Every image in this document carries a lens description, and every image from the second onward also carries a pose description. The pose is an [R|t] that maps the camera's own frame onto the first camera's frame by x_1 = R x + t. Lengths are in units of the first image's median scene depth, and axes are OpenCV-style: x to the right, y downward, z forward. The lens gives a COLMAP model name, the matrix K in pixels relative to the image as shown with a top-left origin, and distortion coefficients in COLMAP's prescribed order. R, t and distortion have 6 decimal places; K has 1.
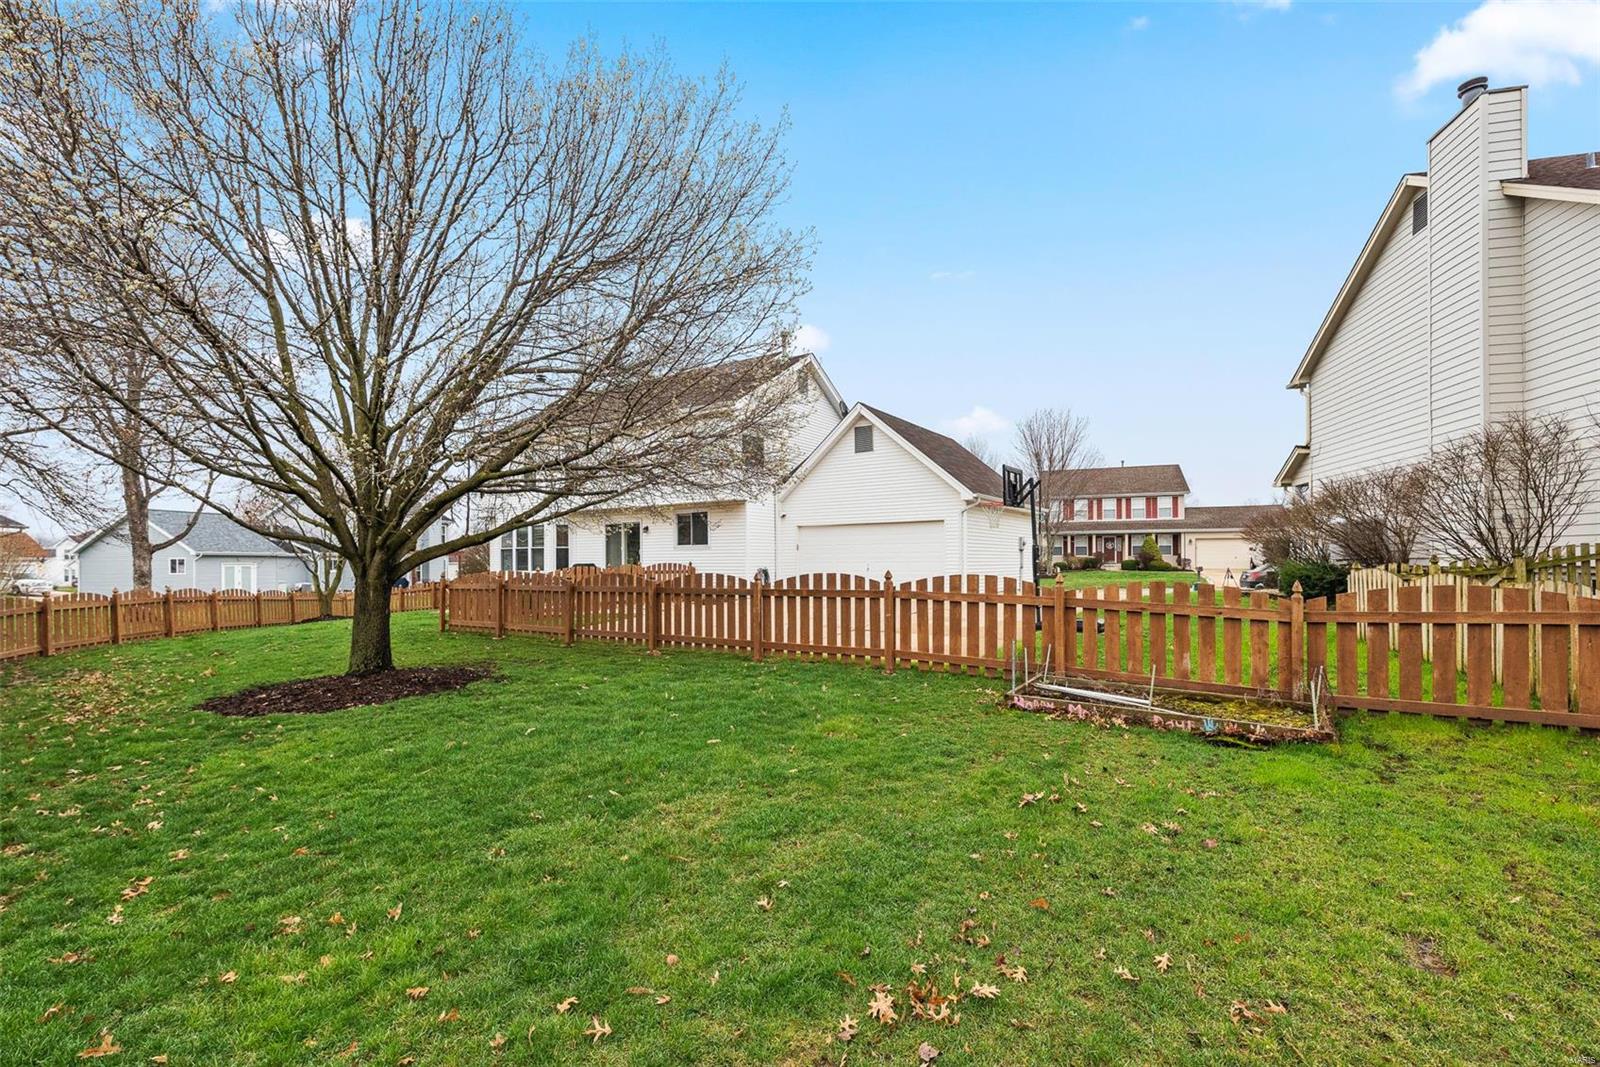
lens RADIAL K [[697.1, 0, 800.0], [0, 697.1, 533.5], [0, 0, 1]] dist [-0.000452, -0.000020]
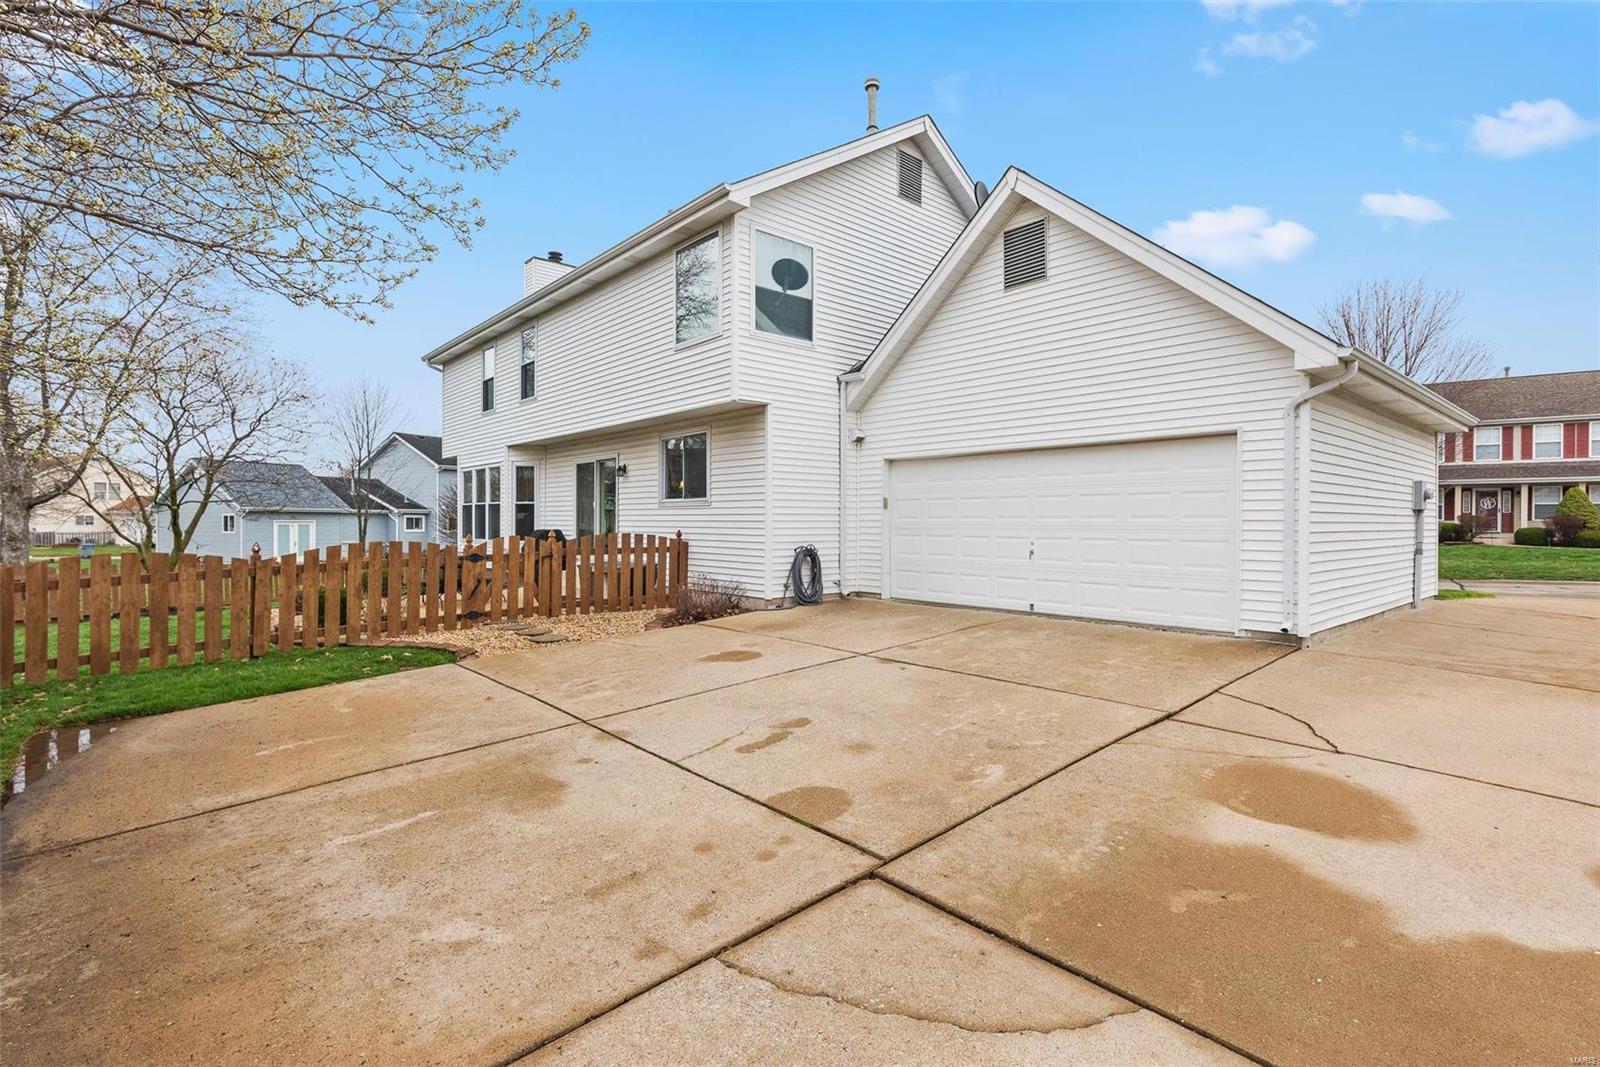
lens RADIAL K [[742.1, 0, 800.0], [0, 742.1, 533.5], [0, 0, 1]] dist [0.002117, 0.000412]
pose [[0.965031, 0.013719, -0.261776, 0.067569], [0.001546, 0.998314, 0.058017, 0.009356], [0.262131, -0.056393, 0.963383, 0.427989]]
